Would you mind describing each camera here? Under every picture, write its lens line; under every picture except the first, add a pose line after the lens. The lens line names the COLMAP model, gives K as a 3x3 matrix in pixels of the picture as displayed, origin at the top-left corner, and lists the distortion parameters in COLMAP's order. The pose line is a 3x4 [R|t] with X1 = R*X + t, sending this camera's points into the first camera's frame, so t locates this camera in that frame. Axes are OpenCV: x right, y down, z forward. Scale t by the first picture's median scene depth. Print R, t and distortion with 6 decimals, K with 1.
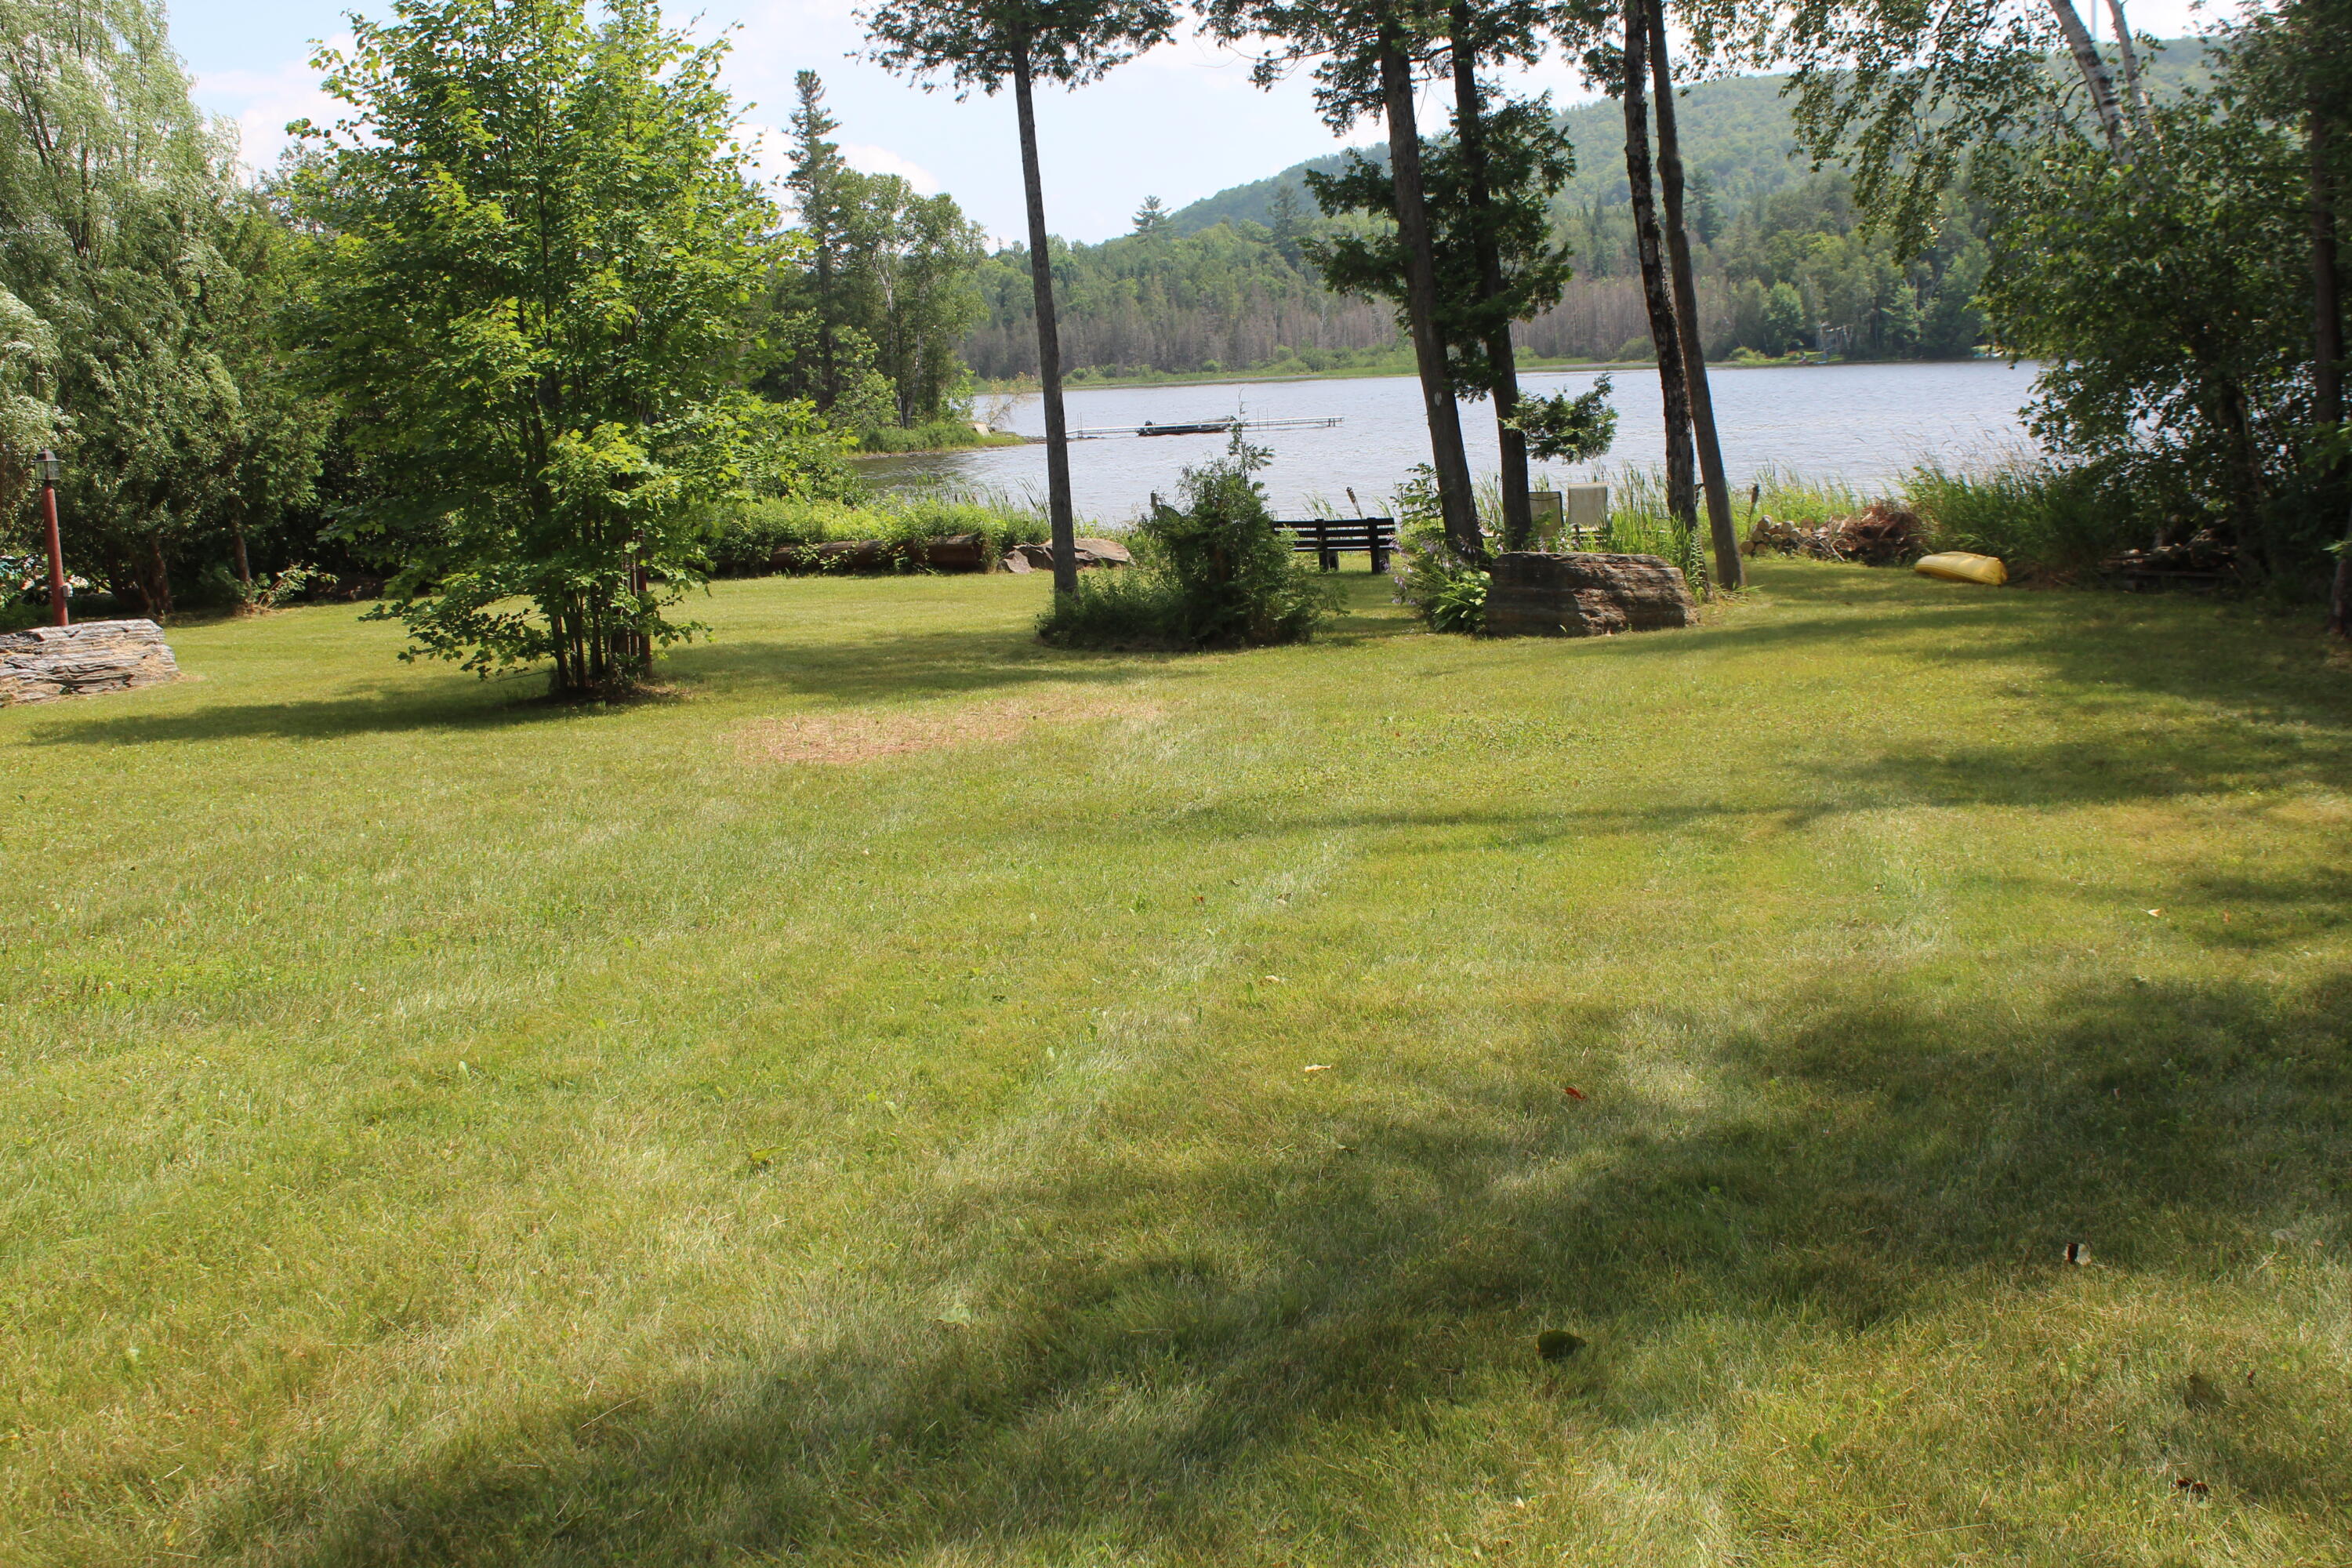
lens RADIAL K [[2669.2, 0, 1176.0], [0, 2669.2, 784.0], [0, 0, 1]] dist [-0.208696, 0.945432]
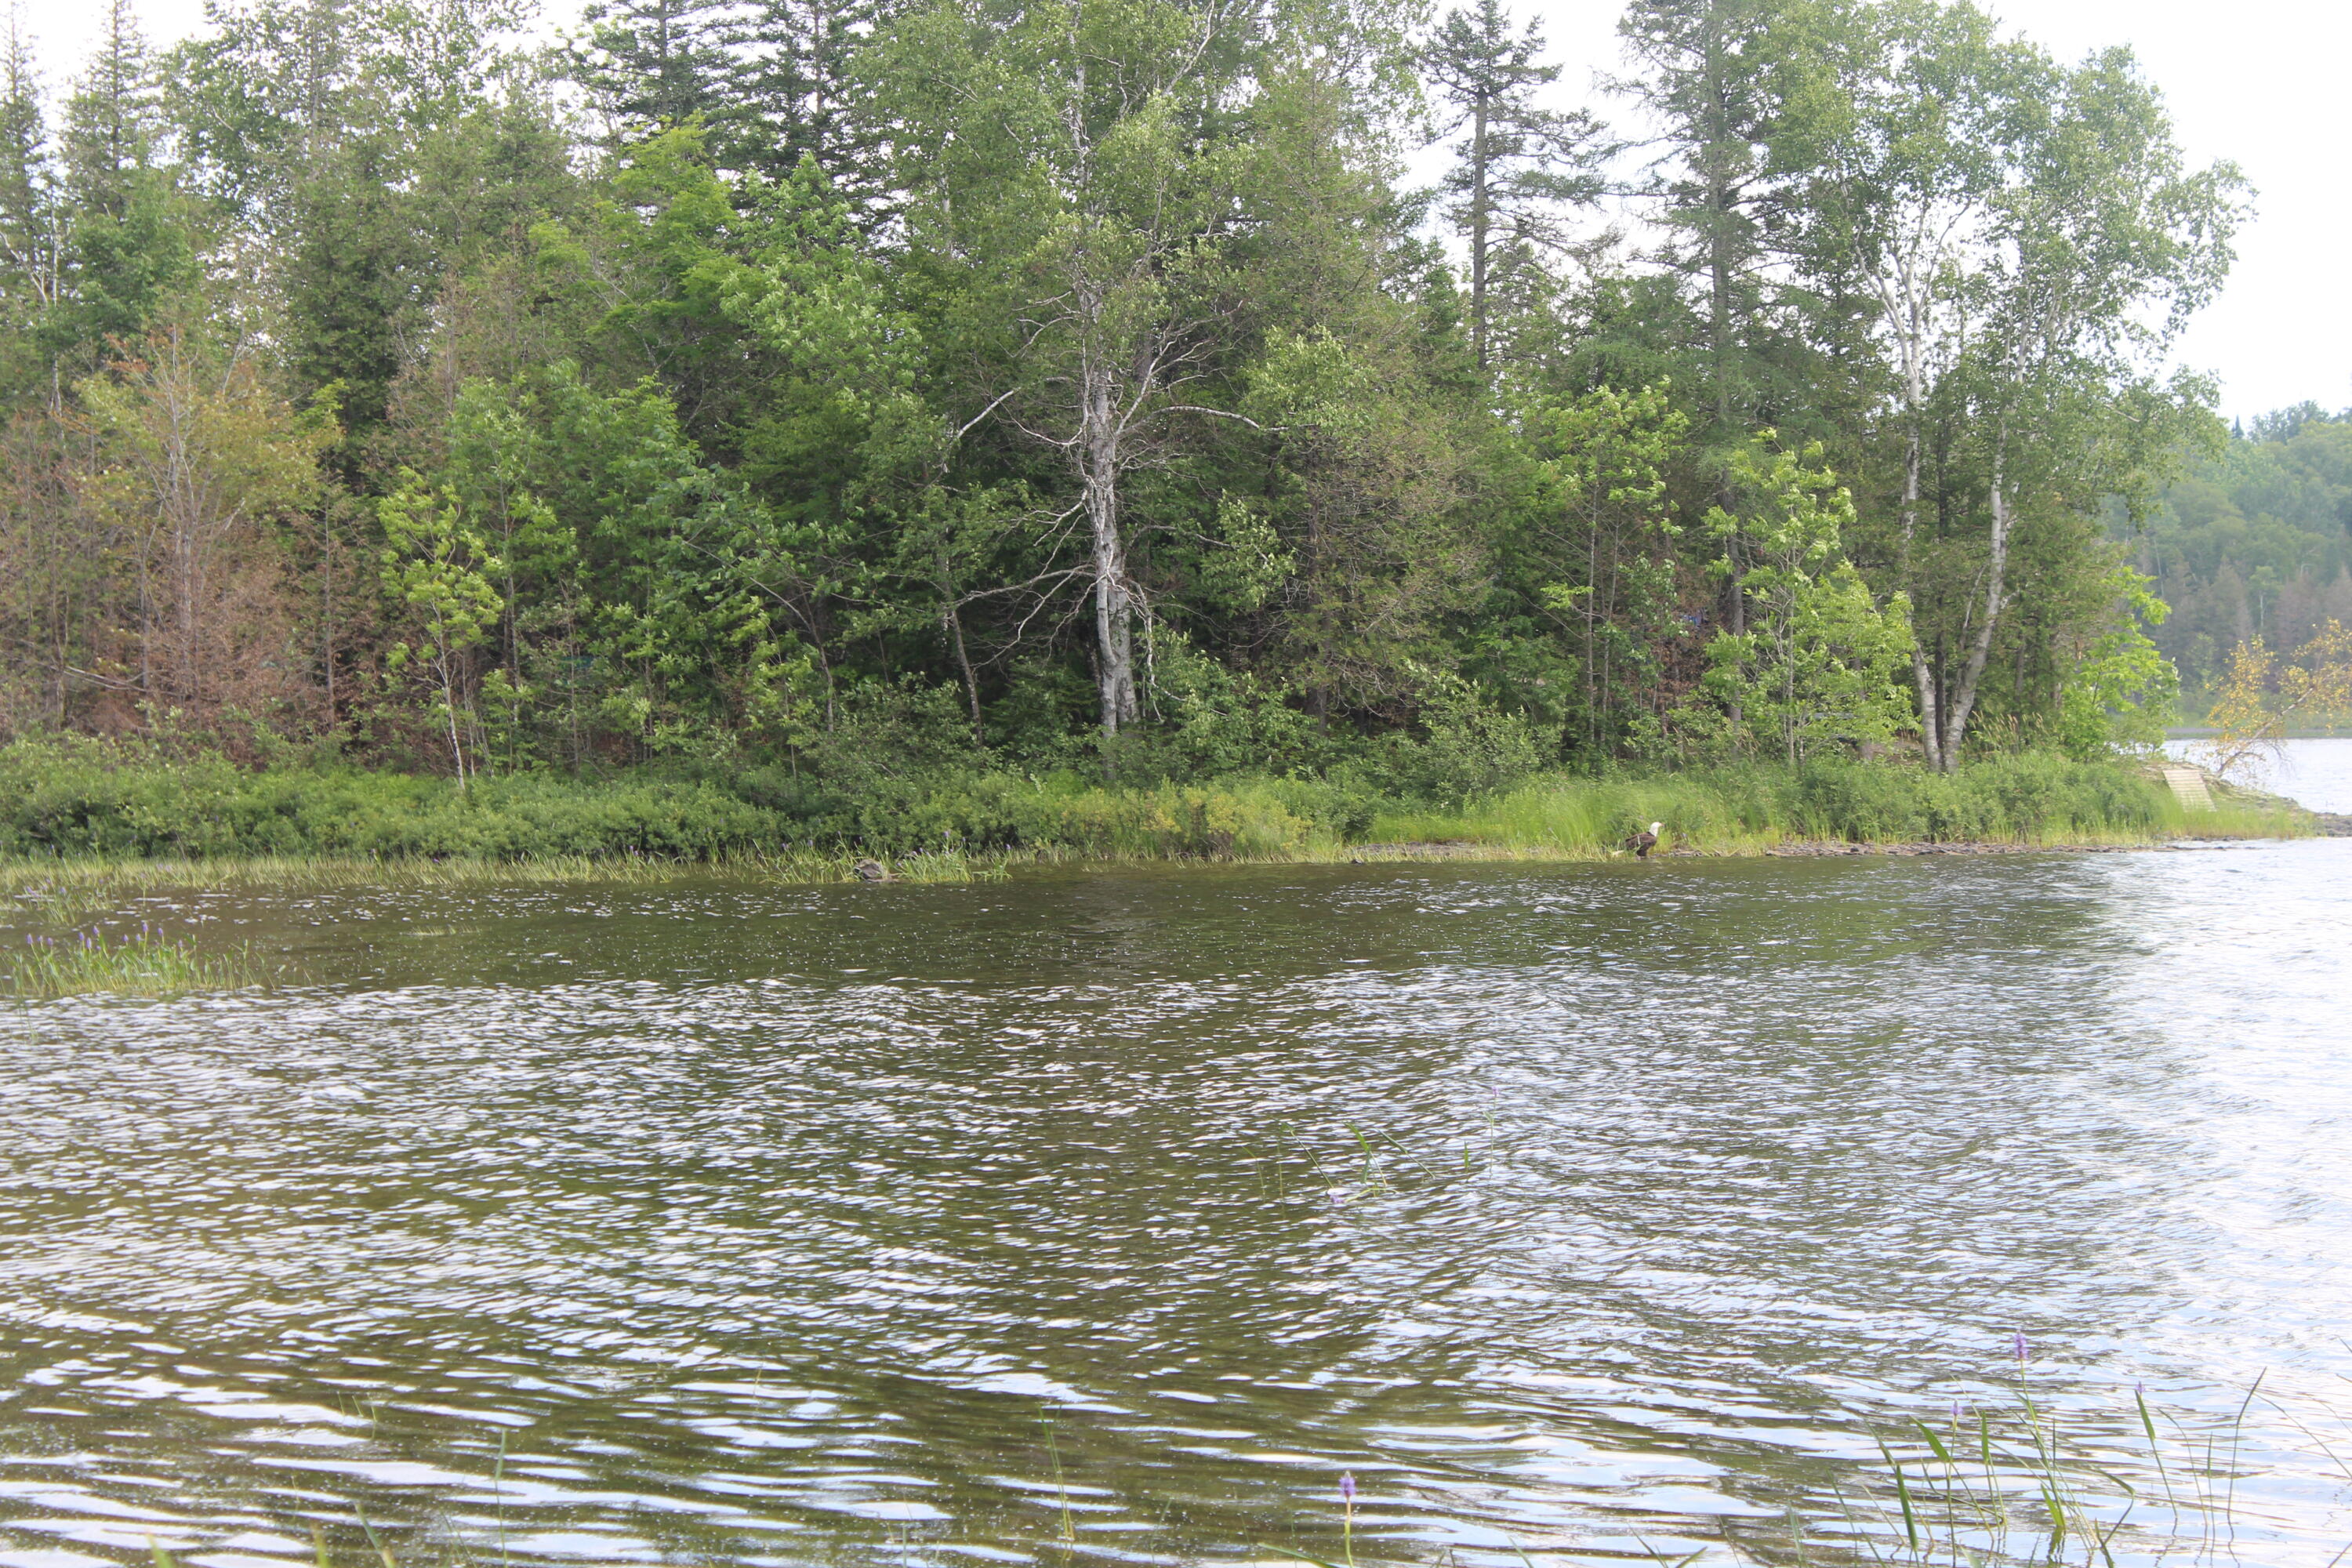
lens RADIAL K [[5692.0, 0, 1176.0], [0, 5692.0, 784.0], [0, 0, 1]] dist [0.085776, 0.270839]
pose [[0.963494, 0.039092, -0.264862, -0.032968], [-0.075430, 0.988844, -0.128446, -0.145887], [0.256886, 0.143736, 0.955693, 1.258860]]
